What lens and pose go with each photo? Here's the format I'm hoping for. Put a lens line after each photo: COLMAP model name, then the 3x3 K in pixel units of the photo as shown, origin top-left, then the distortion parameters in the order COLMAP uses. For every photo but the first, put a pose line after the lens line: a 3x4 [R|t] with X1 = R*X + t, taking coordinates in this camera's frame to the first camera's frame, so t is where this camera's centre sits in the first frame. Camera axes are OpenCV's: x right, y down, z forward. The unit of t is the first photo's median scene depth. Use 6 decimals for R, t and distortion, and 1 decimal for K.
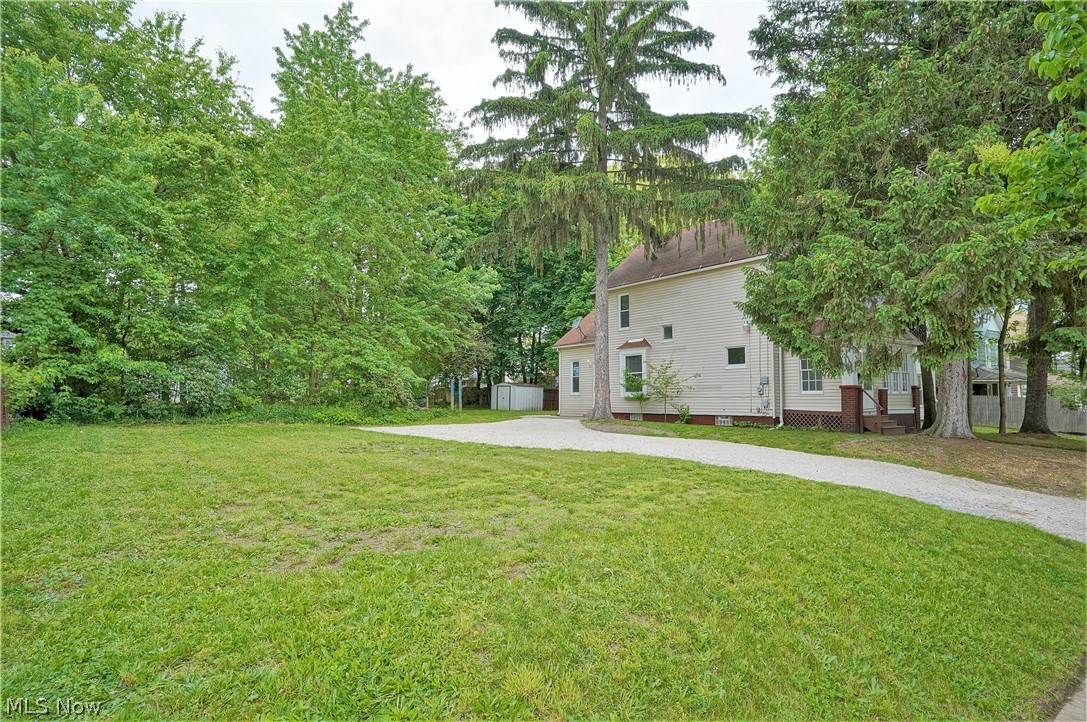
lens RADIAL K [[564.8, 0, 543.5], [0, 564.8, 361.0], [0, 0, 1]] dist [-0.037788, 0.000644]
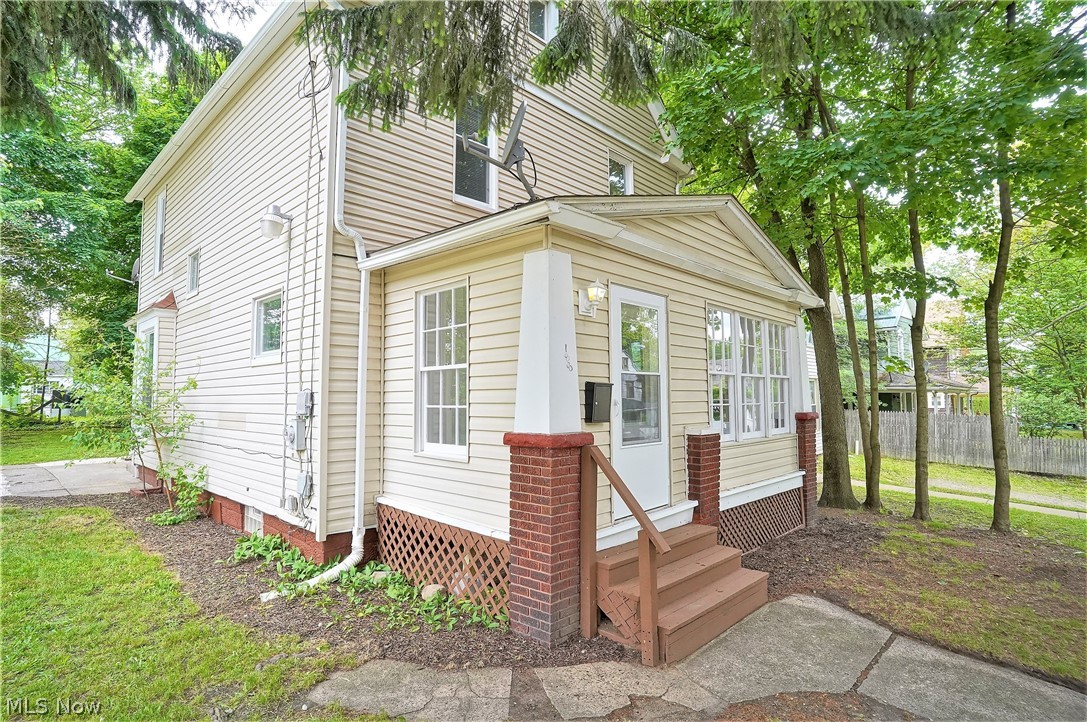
lens RADIAL K [[564.8, 0, 543.5], [0, 564.8, 361.0], [0, 0, 1]] dist [-0.037788, 0.000644]
pose [[0.988360, 0.007527, 0.151950, 0.417617], [-0.006706, 0.999960, -0.005914, 0.012170], [-0.151988, 0.004826, 0.988371, 0.623616]]
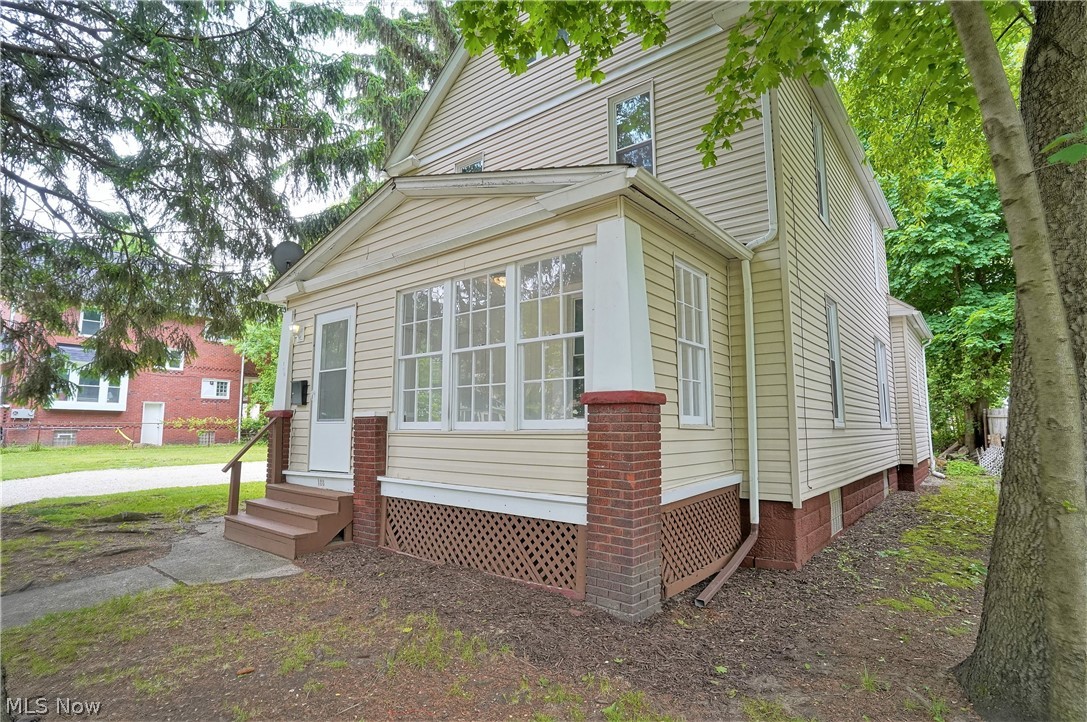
lens RADIAL K [[564.8, 0, 543.5], [0, 564.8, 361.0], [0, 0, 1]] dist [-0.037788, 0.000644]
pose [[0.241096, -0.120531, -0.962987, 0.826288], [0.056625, 0.992315, -0.110025, 0.052151], [0.968848, -0.028003, 0.246069, 0.883177]]
